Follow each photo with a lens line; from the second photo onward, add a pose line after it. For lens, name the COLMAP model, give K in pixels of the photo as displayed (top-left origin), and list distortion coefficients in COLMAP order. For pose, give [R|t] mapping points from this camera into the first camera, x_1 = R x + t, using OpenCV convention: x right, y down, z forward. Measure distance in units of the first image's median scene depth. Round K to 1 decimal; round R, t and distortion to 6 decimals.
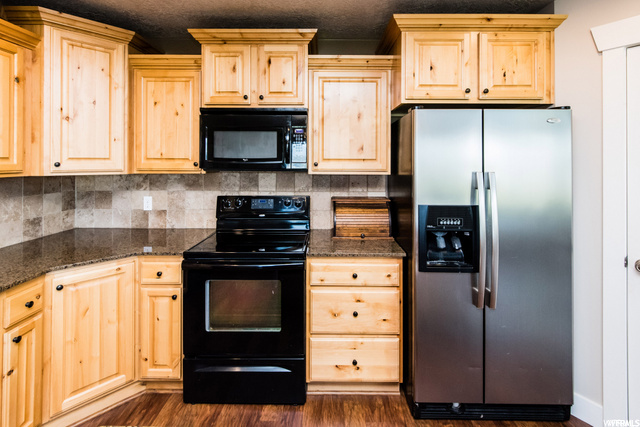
lens RADIAL K [[278.9, 0, 307.8], [0, 278.9, 157.3], [0, 0, 1]] dist [-0.001478, -0.000440]
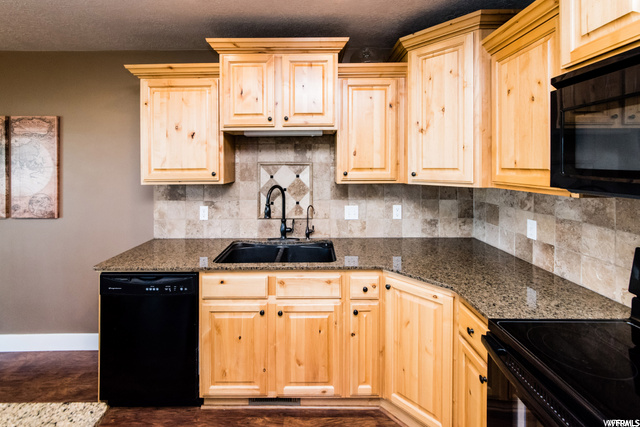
lens RADIAL K [[275.3, 0, 305.1], [0, 275.3, 171.6], [0, 0, 1]] dist [0.001120, -0.000069]
pose [[-0.027812, 0.015736, -0.999489, 0.186580], [0.012314, 0.999806, 0.015398, -0.004475], [0.999537, -0.011879, -0.028001, 0.509346]]
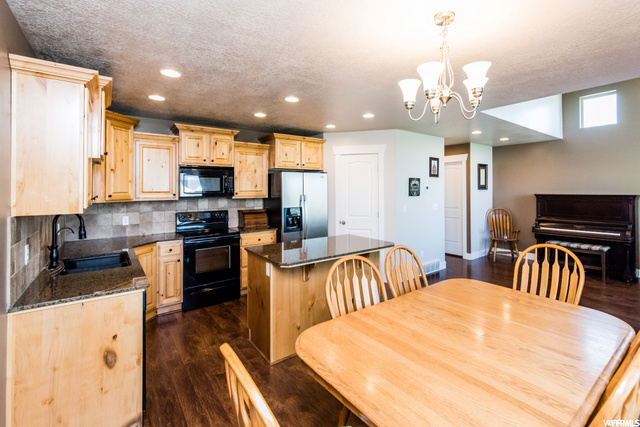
lens RADIAL K [[294.4, 0, 320.7], [0, 294.4, 188.0], [0, 0, 1]] dist [-0.003122, -0.000748]
pose [[0.772011, -0.007282, 0.635568, -0.911993], [0.006130, 0.999973, 0.004011, -0.020540], [-0.635580, 0.000799, 0.772035, -1.138022]]
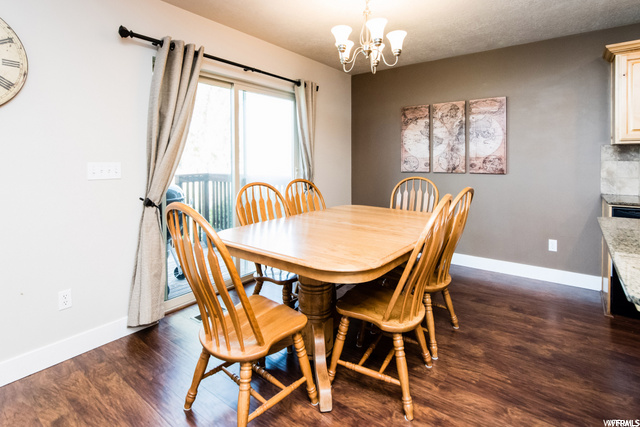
lens RADIAL K [[322.3, 0, 314.8], [0, 322.3, 162.7], [0, 0, 1]] dist [-0.000161, -0.000285]
pose [[-0.611795, 0.006808, -0.790987, 1.090037], [0.010922, 0.999940, 0.000159, 0.117494], [0.790941, -0.008542, -0.611832, -0.280881]]
